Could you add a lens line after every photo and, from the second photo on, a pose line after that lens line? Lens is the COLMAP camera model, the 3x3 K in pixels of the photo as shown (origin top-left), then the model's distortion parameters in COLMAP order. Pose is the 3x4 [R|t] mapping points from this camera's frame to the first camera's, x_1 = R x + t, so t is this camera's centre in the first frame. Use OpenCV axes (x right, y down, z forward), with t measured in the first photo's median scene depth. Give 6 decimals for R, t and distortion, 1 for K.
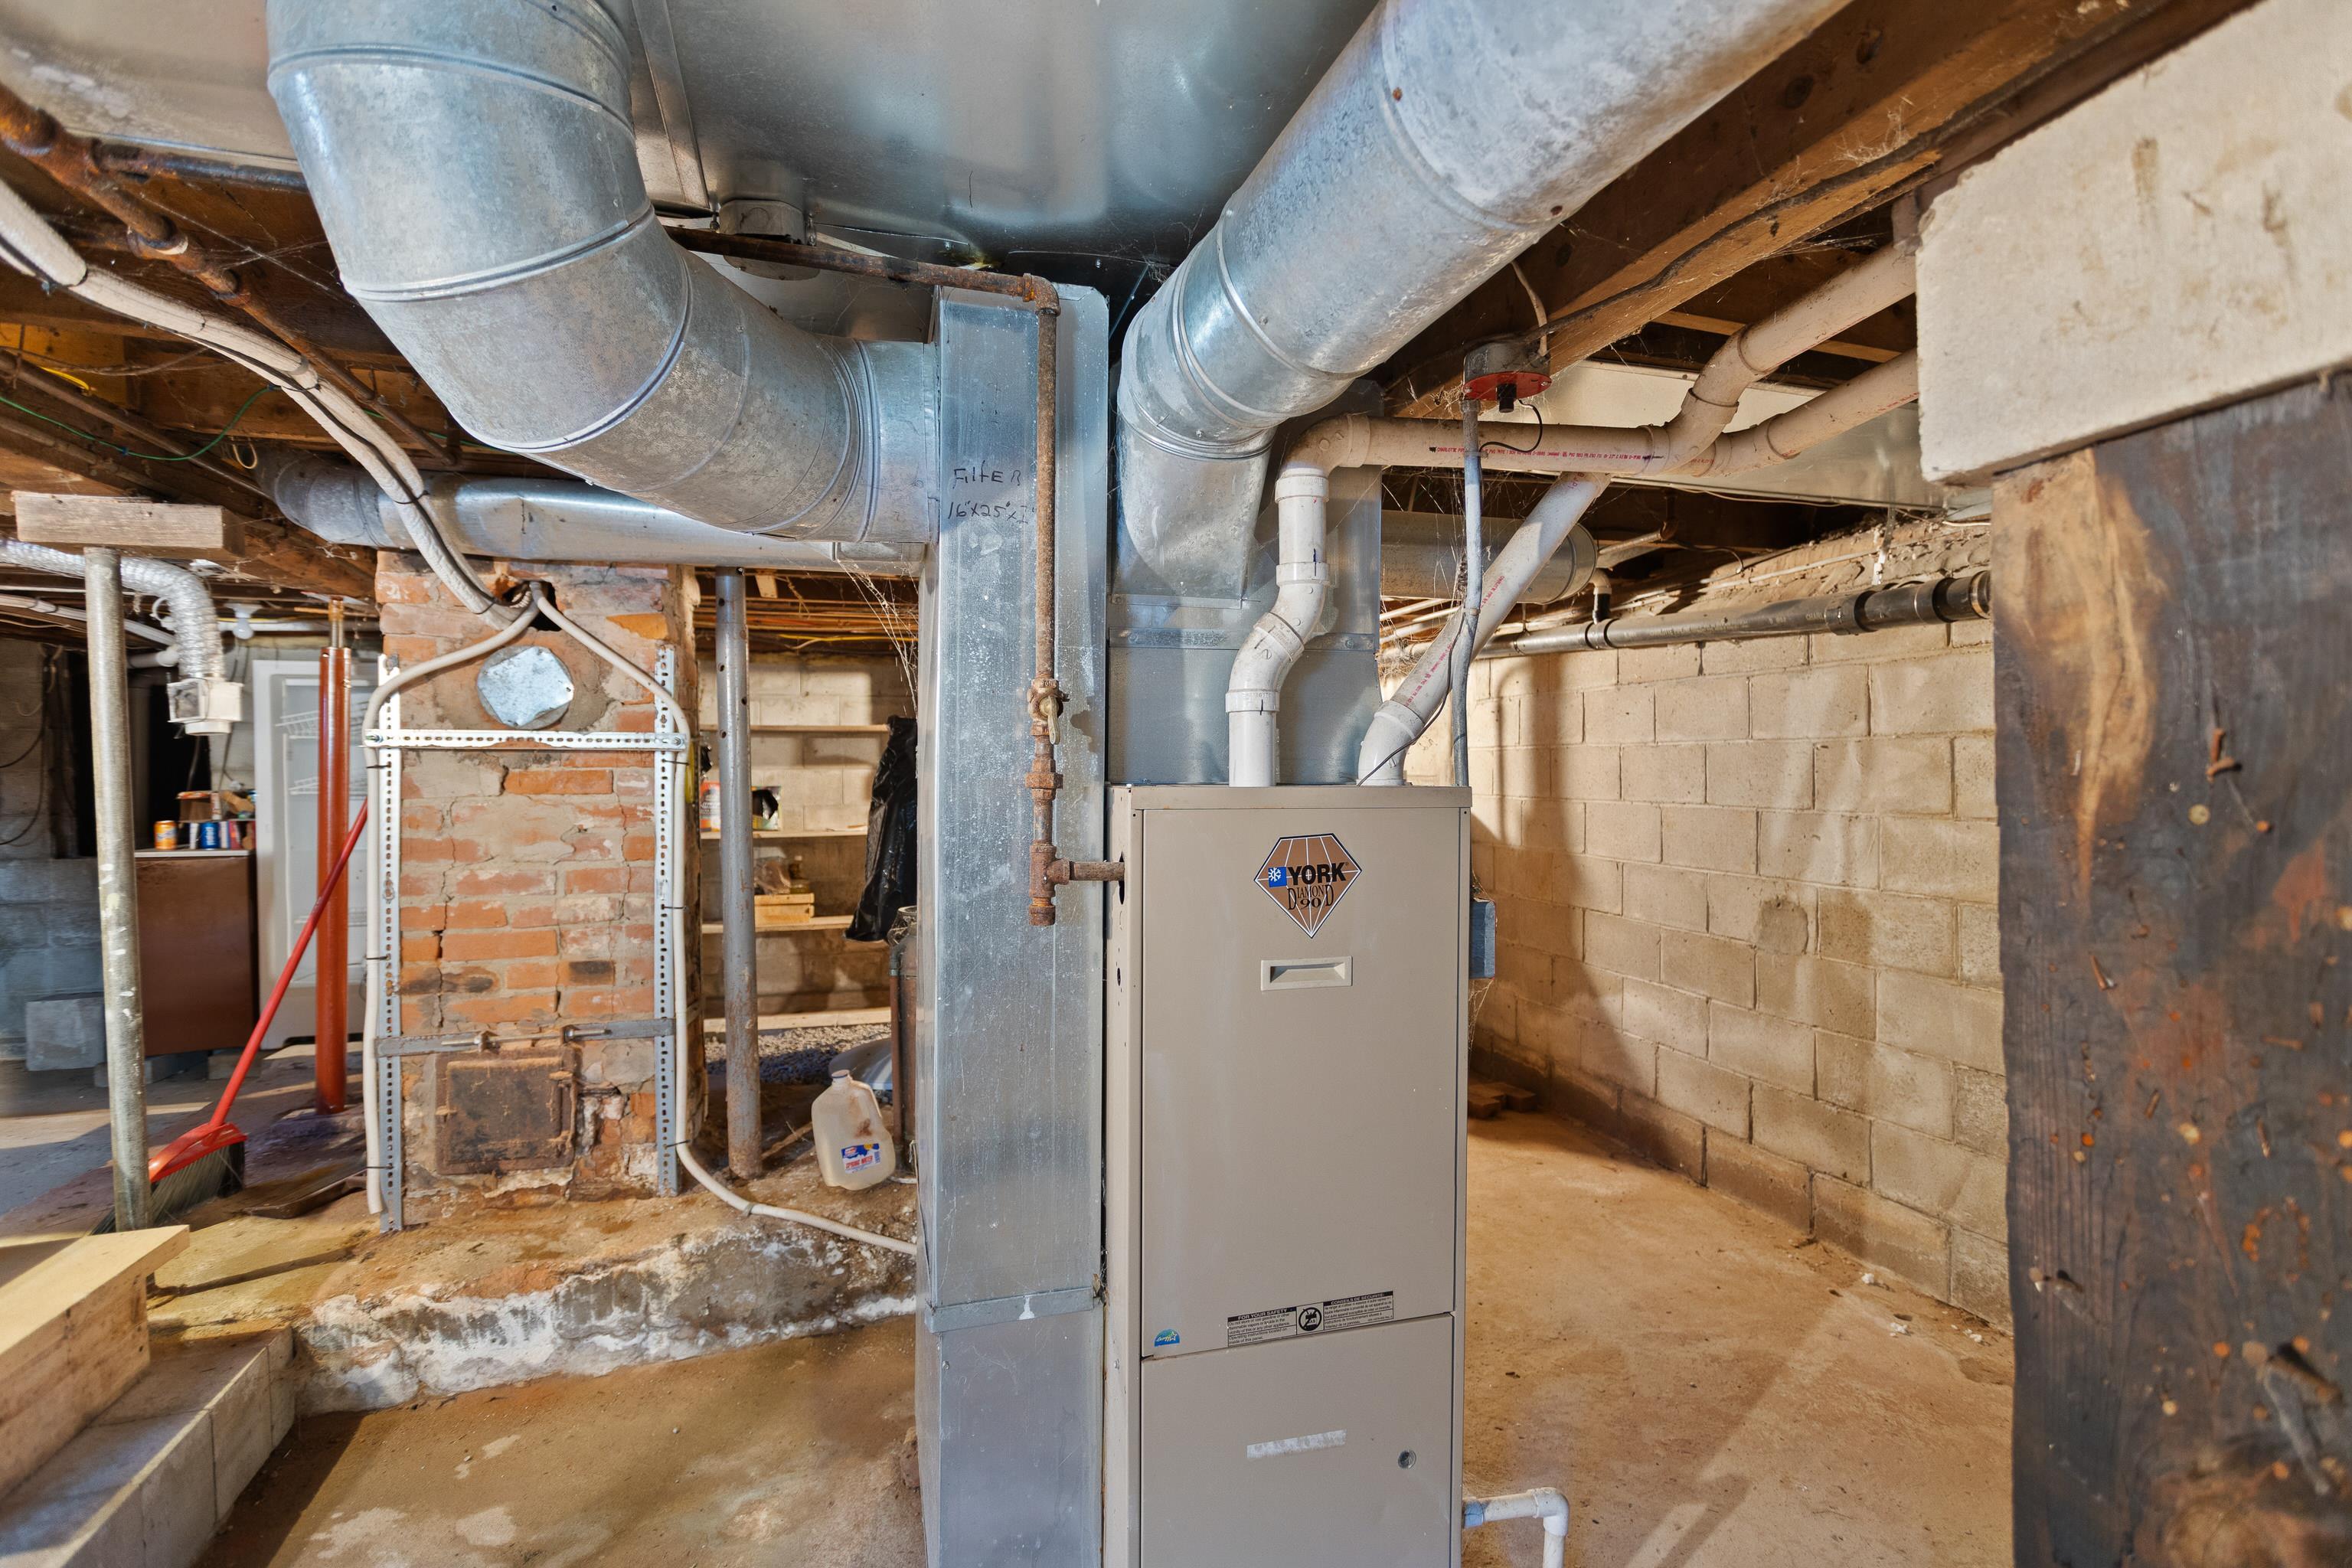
lens RADIAL K [[1096.9, 0, 1180.4], [0, 1096.9, 795.5], [0, 0, 1]] dist [0.003590, 0.000427]
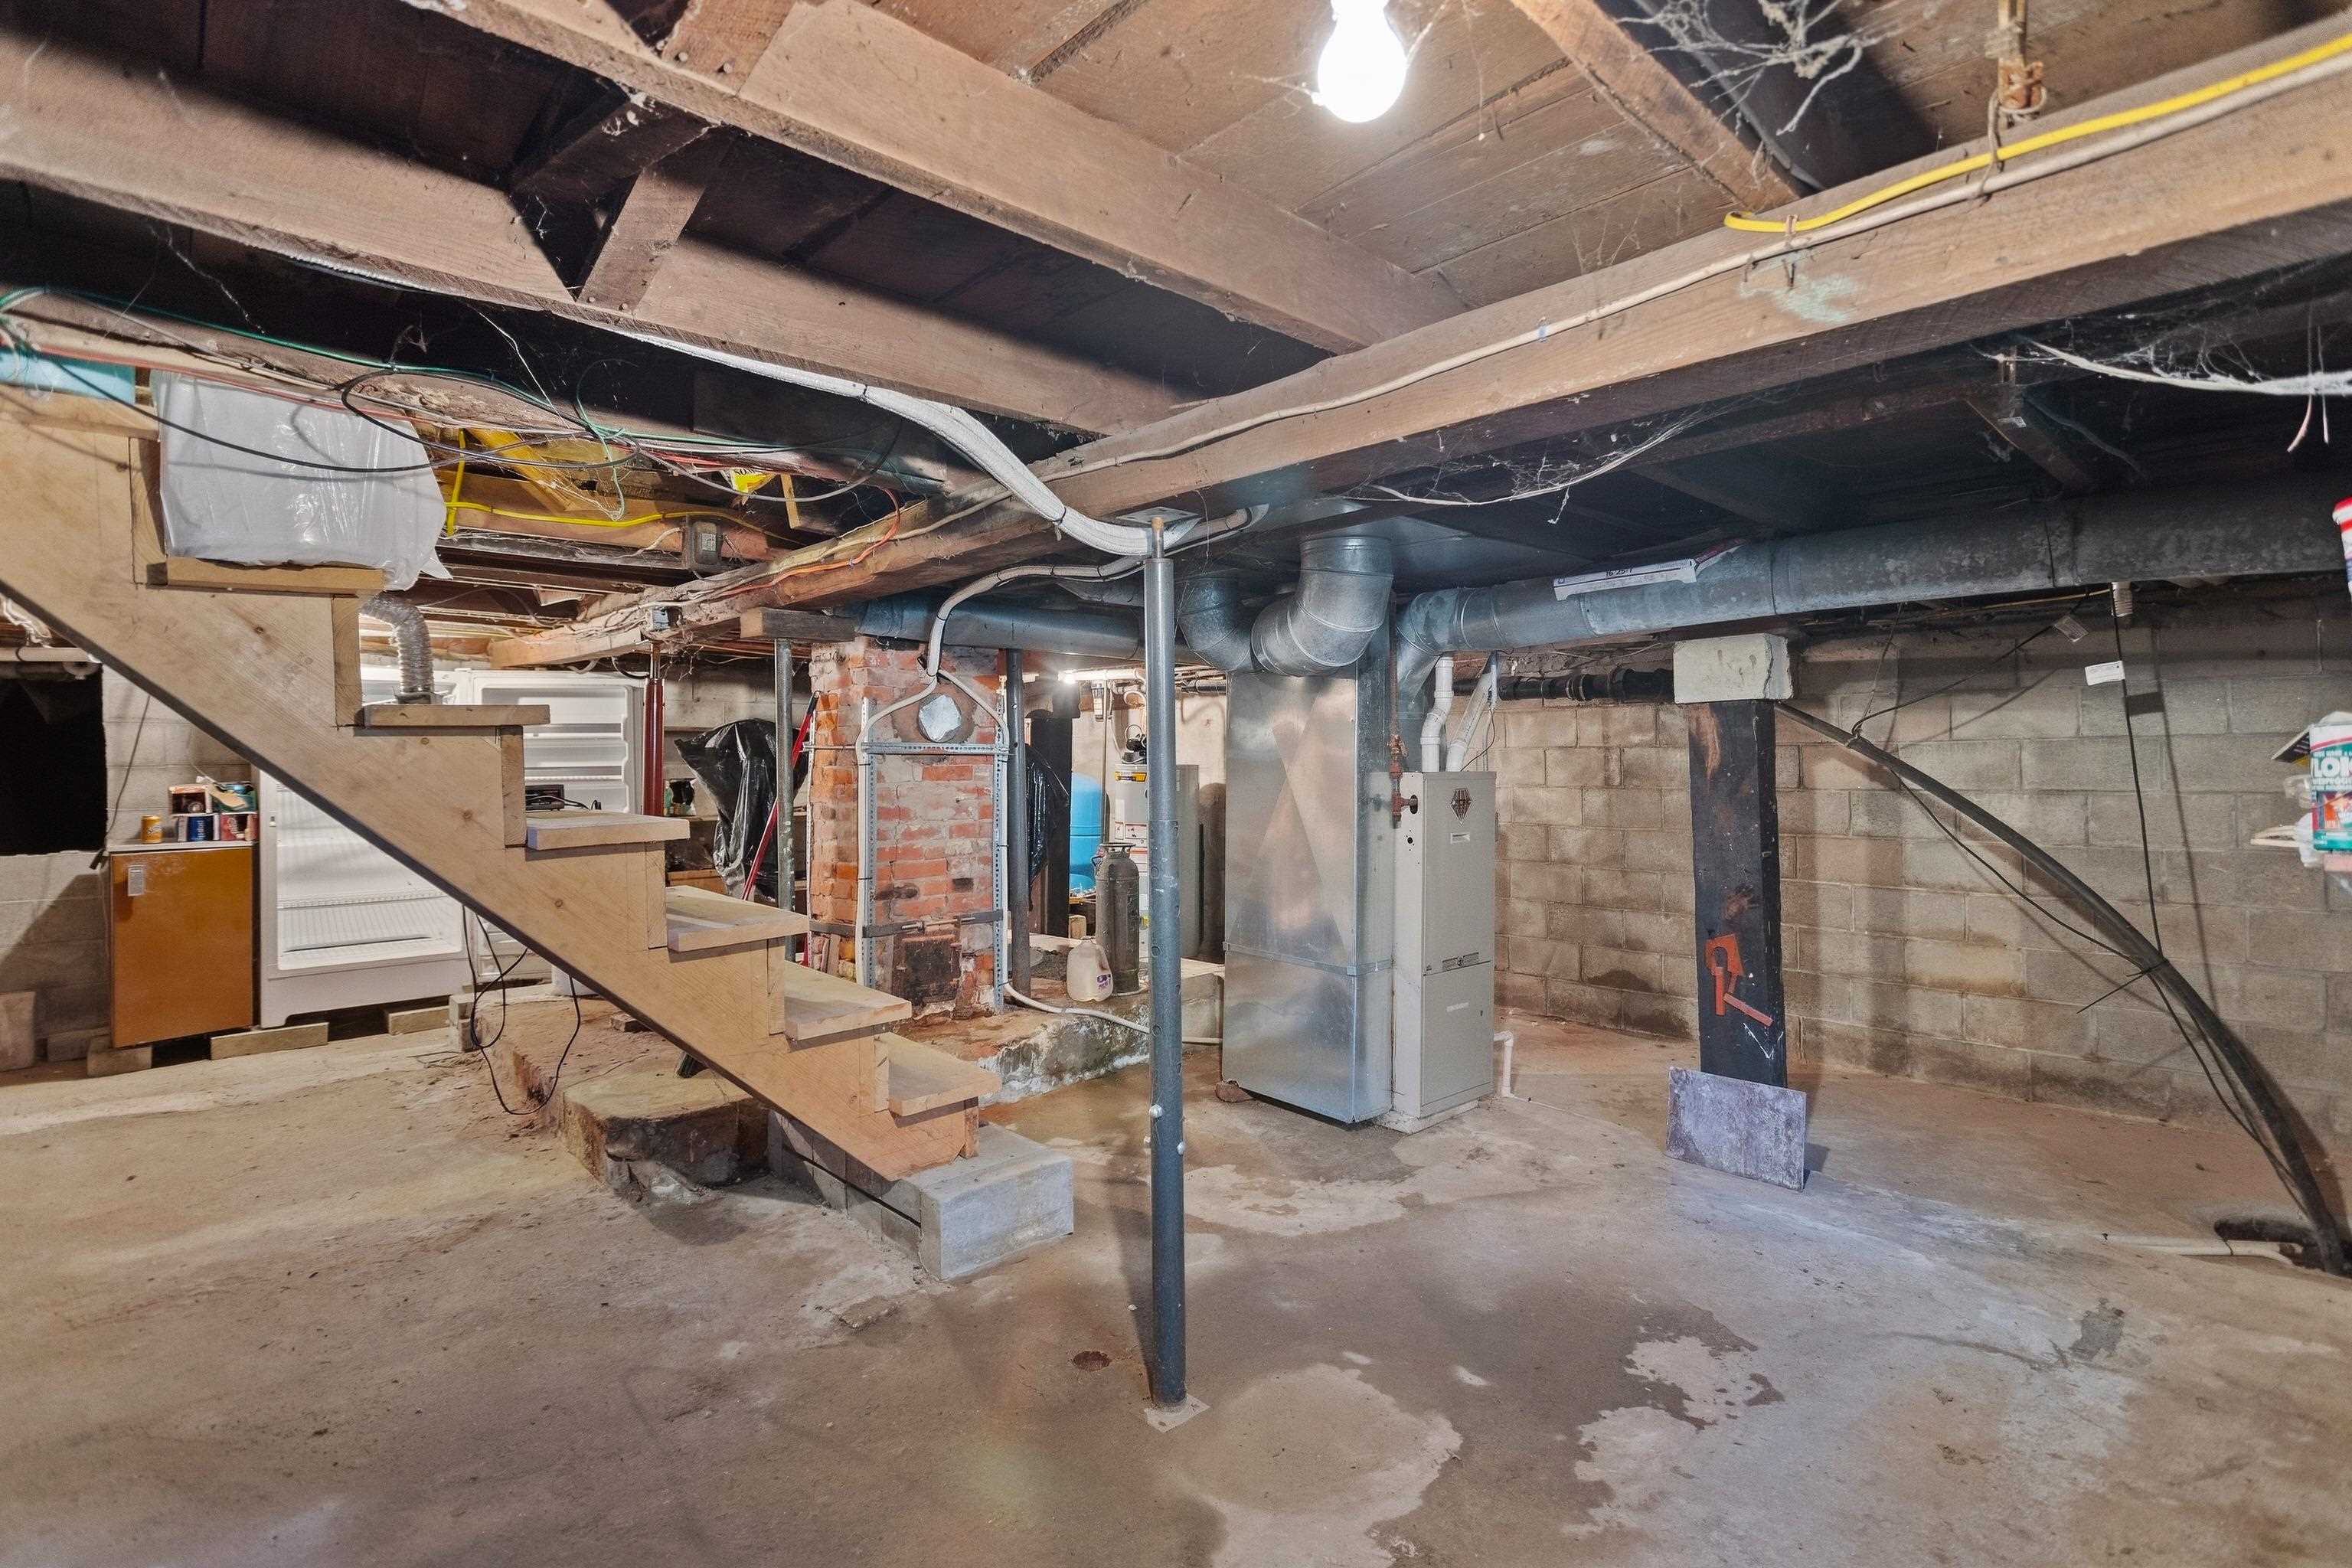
lens RADIAL K [[1096.9, 0, 1169.3], [0, 1096.9, 767.3], [0, 0, 1]] dist [0.003590, 0.000427]
pose [[0.898925, -0.002248, 0.438097, -1.000772], [0.010600, 0.999806, -0.016621, 0.010952], [-0.437975, 0.019585, 0.898774, -0.676408]]
